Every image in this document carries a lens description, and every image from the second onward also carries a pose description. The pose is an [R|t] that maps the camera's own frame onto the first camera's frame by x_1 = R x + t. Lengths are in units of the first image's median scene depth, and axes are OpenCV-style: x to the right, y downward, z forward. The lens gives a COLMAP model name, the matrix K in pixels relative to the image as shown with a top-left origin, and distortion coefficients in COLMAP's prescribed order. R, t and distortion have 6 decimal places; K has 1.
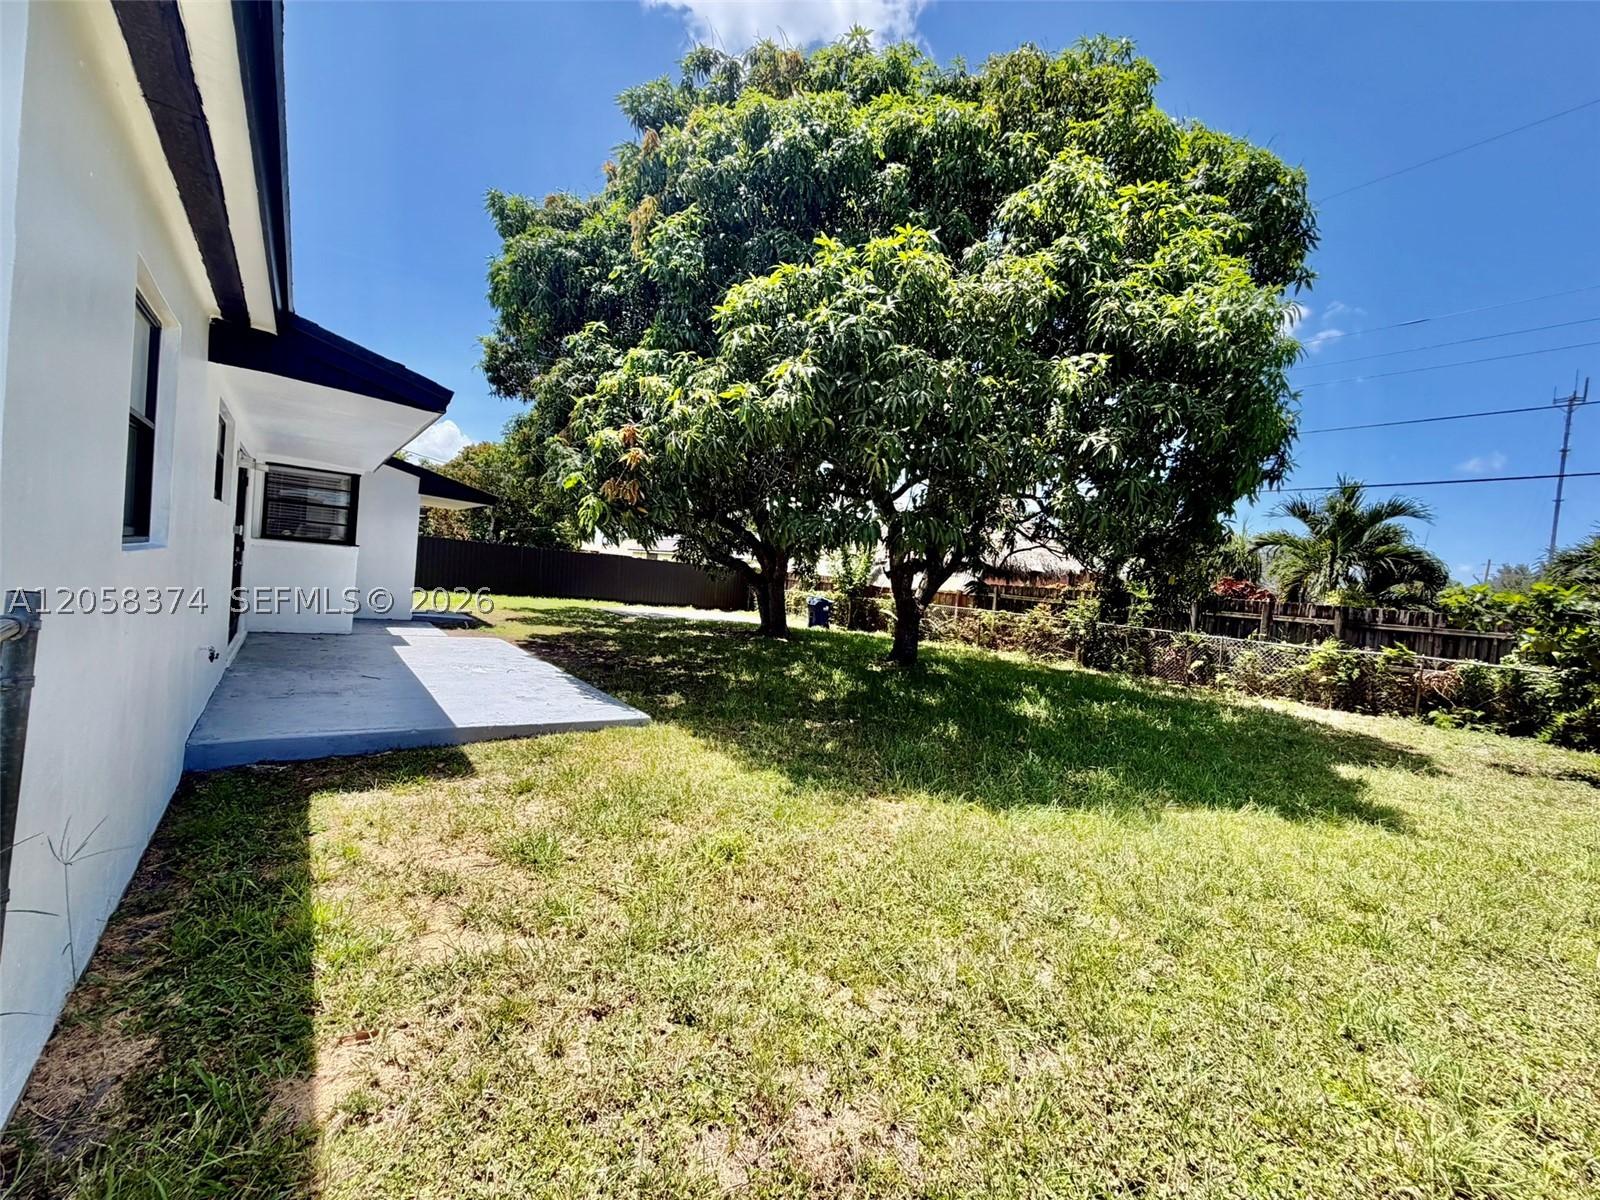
lens RADIAL K [[639.0, 0, 803.2], [0, 639.0, 601.6], [0, 0, 1]] dist [-0.000020, -0.000335]
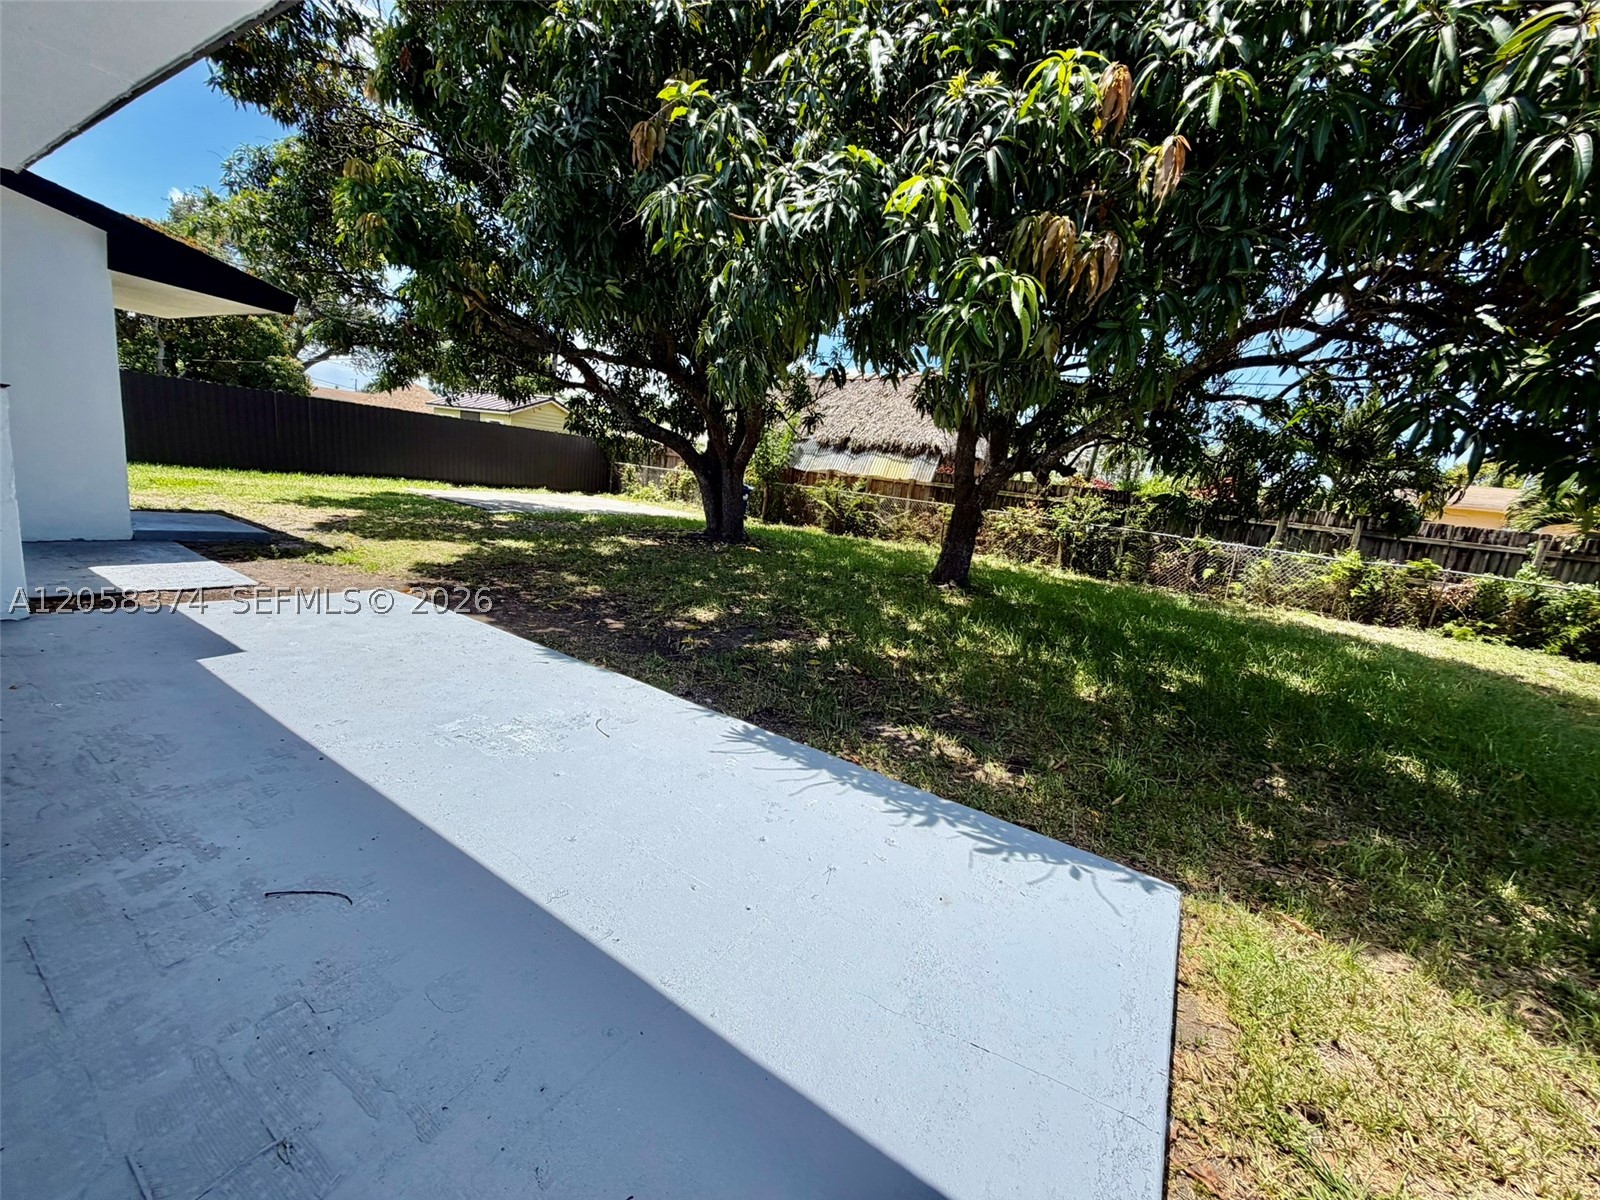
lens RADIAL K [[639.0, 0, 798.1], [0, 639.0, 599.1], [0, 0, 1]] dist [-0.000020, -0.000335]
pose [[0.943459, -0.042950, 0.328695, -0.285569], [-0.023412, 0.980461, 0.195315, -0.036428], [-0.330661, -0.191967, 0.924019, 0.352164]]
